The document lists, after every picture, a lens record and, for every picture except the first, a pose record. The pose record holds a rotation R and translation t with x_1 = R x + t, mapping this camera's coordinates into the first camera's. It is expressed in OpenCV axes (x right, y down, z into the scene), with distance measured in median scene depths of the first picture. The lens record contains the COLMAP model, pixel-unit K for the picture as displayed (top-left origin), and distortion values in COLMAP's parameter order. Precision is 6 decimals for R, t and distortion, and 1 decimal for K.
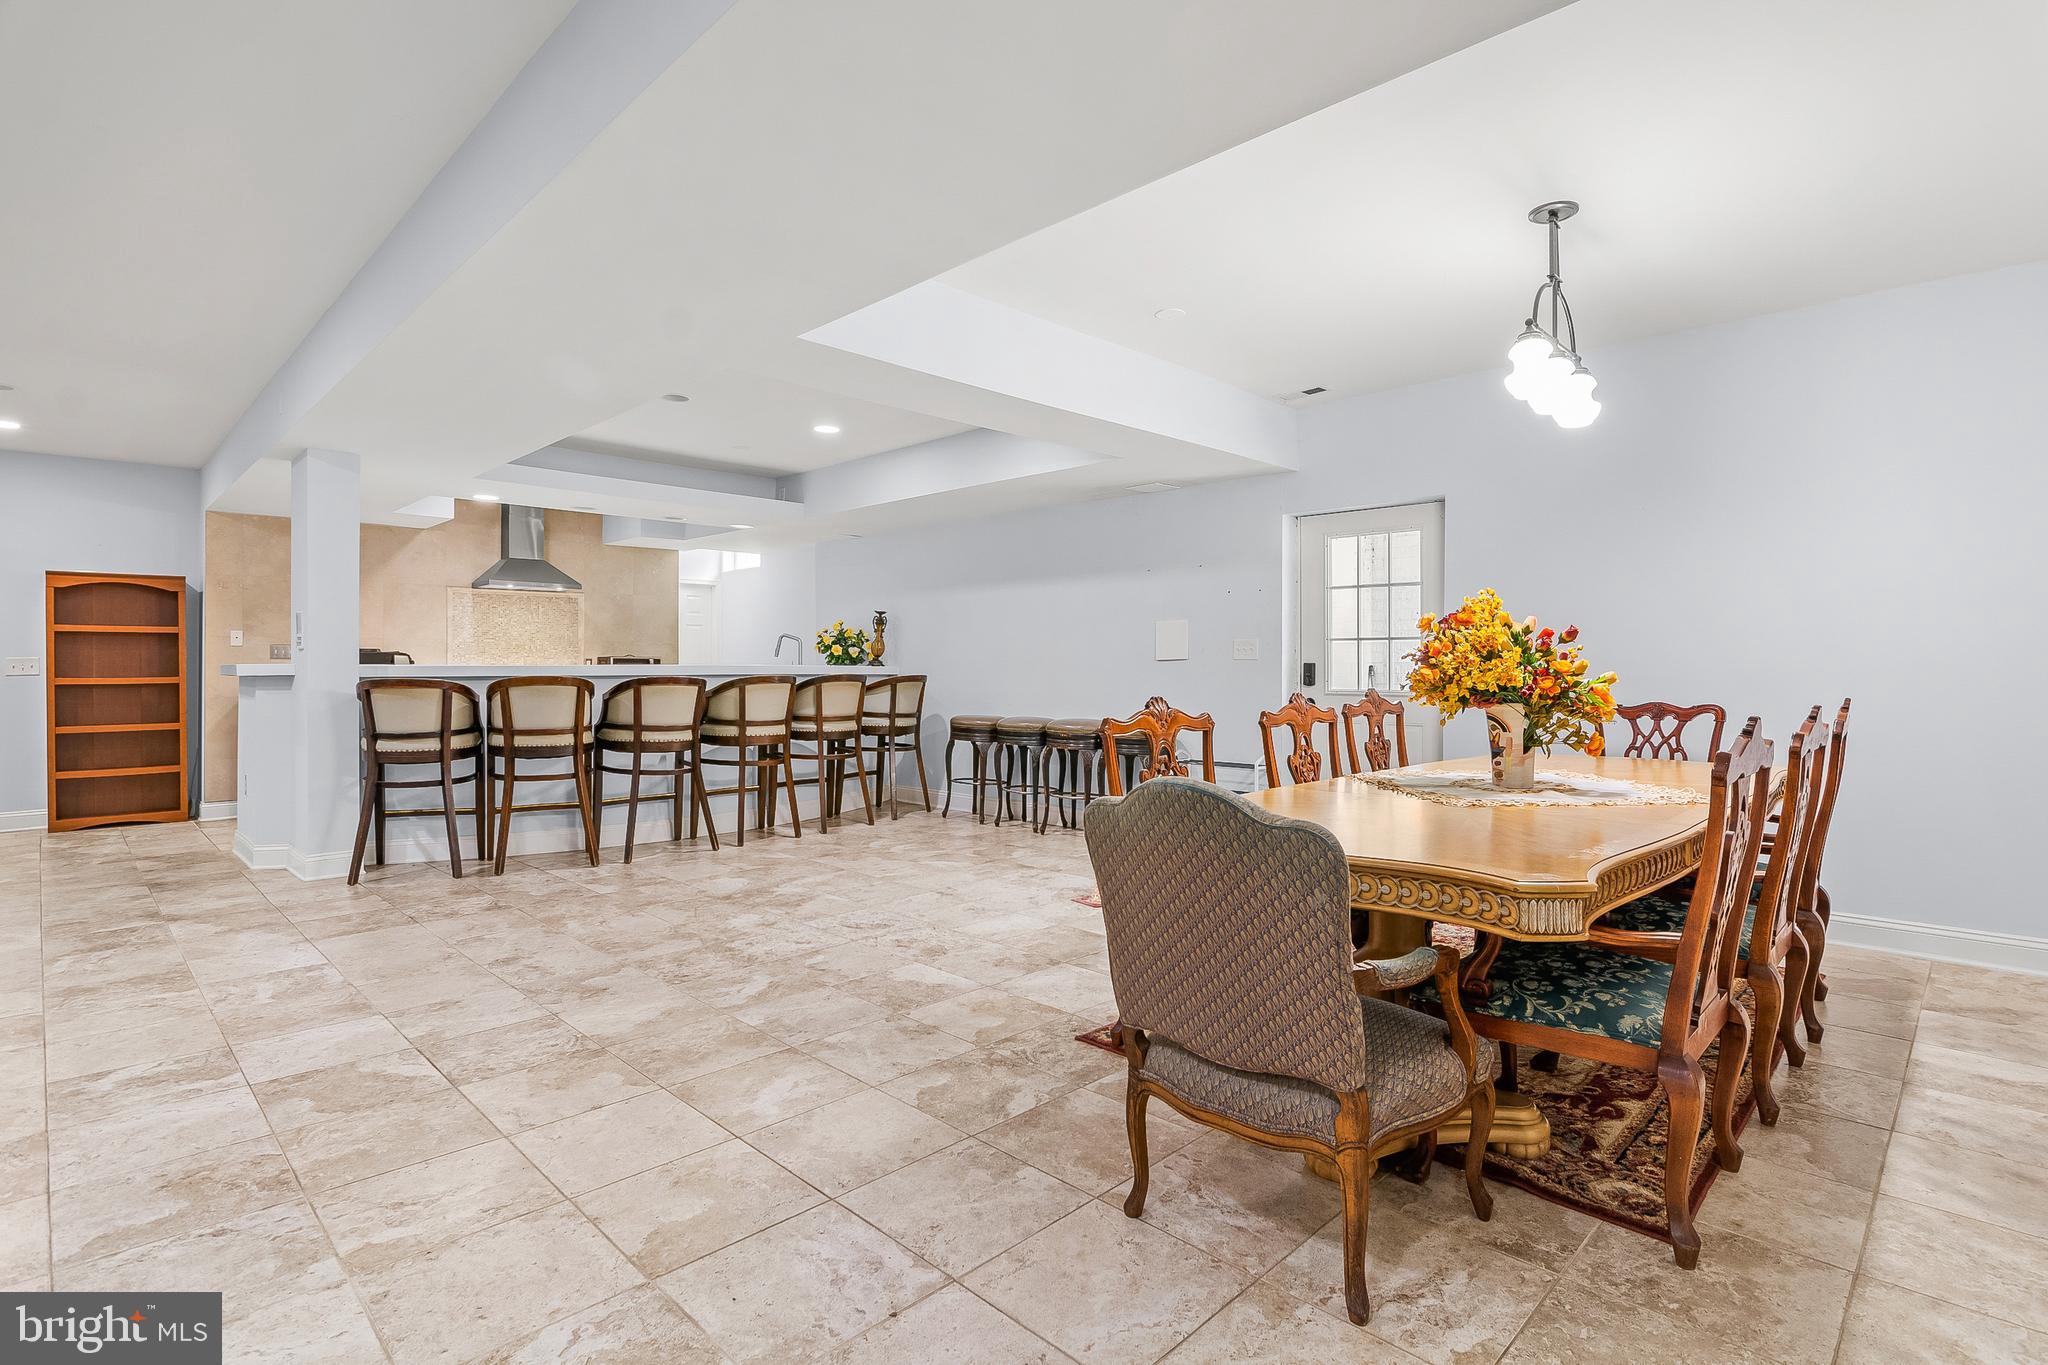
lens RADIAL K [[991.7, 0, 1028.2], [0, 991.7, 668.3], [0, 0, 1]] dist [-0.004226, -0.005470]
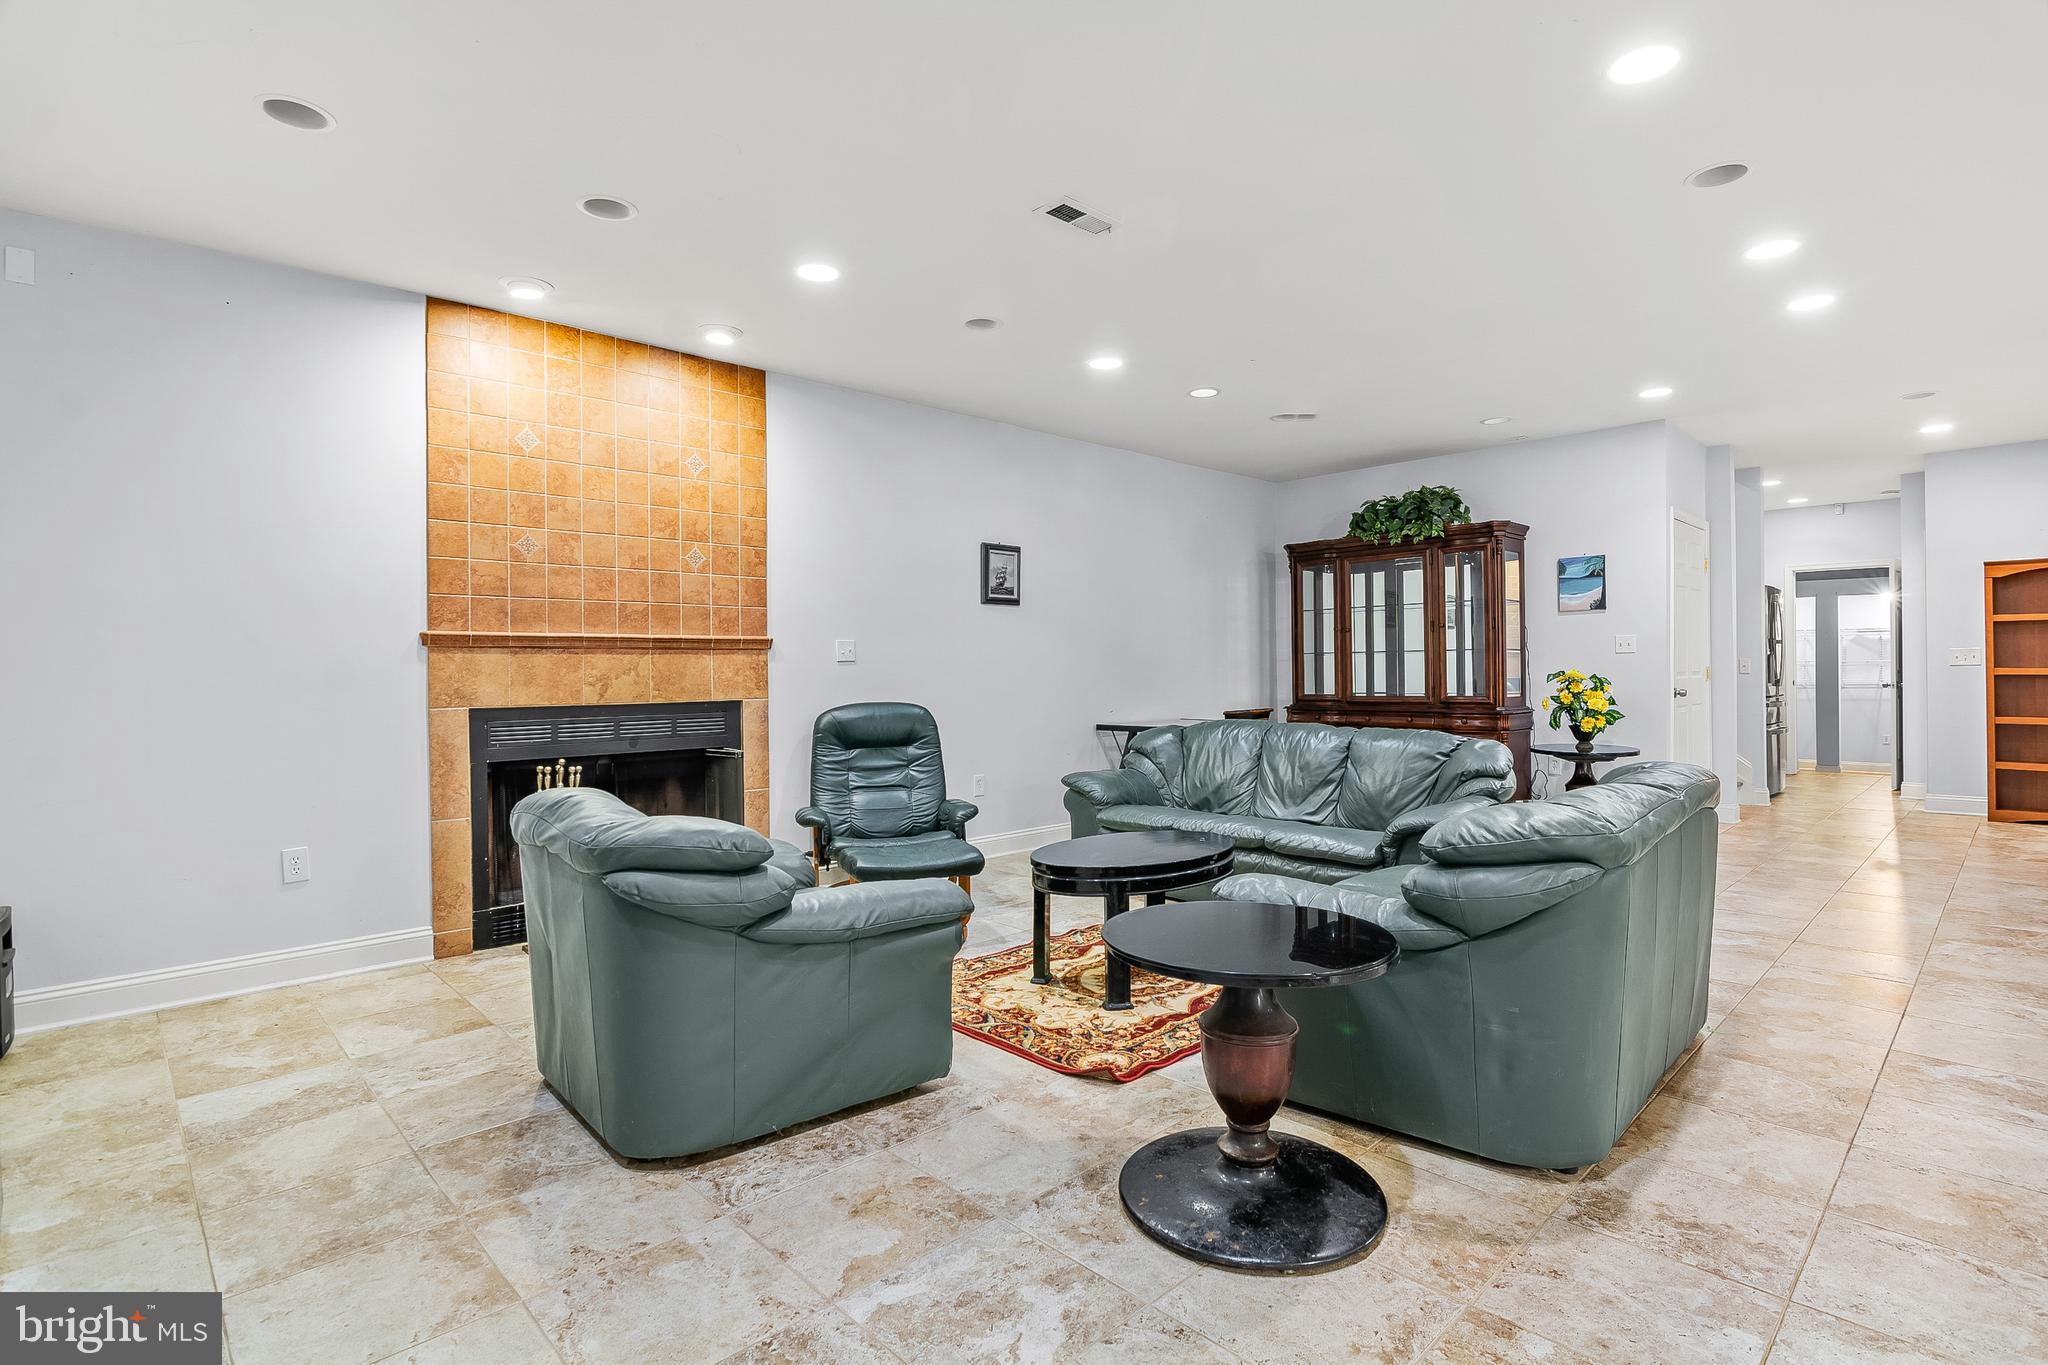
lens RADIAL K [[991.7, 0, 1035.6], [0, 991.7, 666.5], [0, 0, 1]] dist [-0.004226, -0.005470]
pose [[-0.017684, -0.000328, -0.999844, 0.033141], [0.008057, 0.999967, -0.000470, 0.001164], [0.999811, -0.008064, -0.017681, 0.042453]]
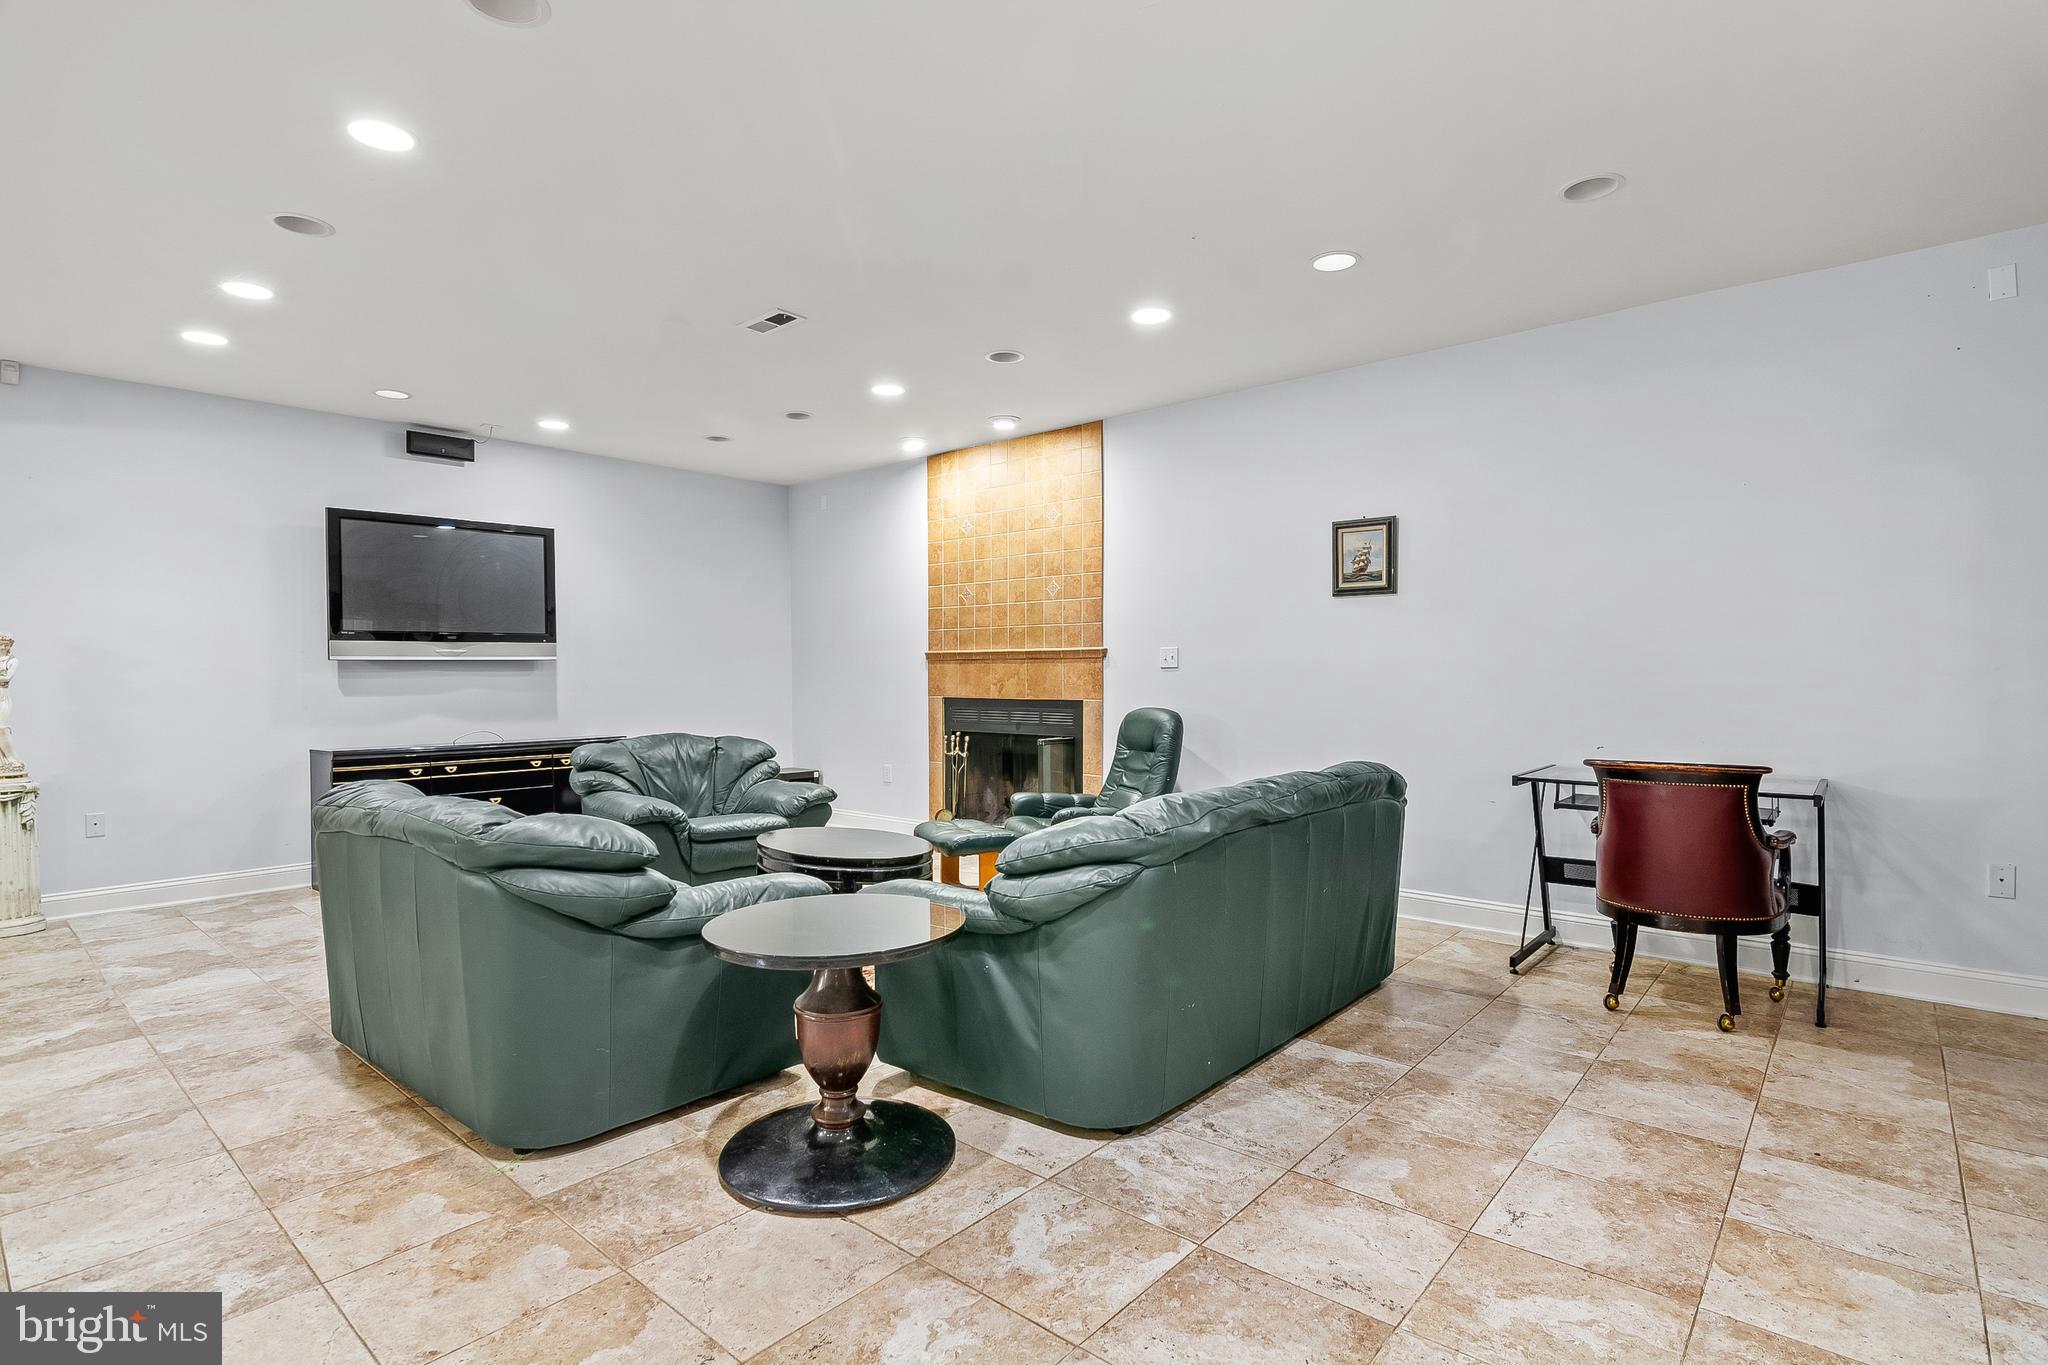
lens RADIAL K [[991.7, 0, 1031.4], [0, 991.7, 683.7], [0, 0, 1]] dist [-0.004226, -0.005470]
pose [[-0.997485, 0.008068, -0.070412, -0.630758], [0.007078, 0.999873, 0.014292, -0.004251], [0.070518, 0.013758, -0.997416, 0.745875]]
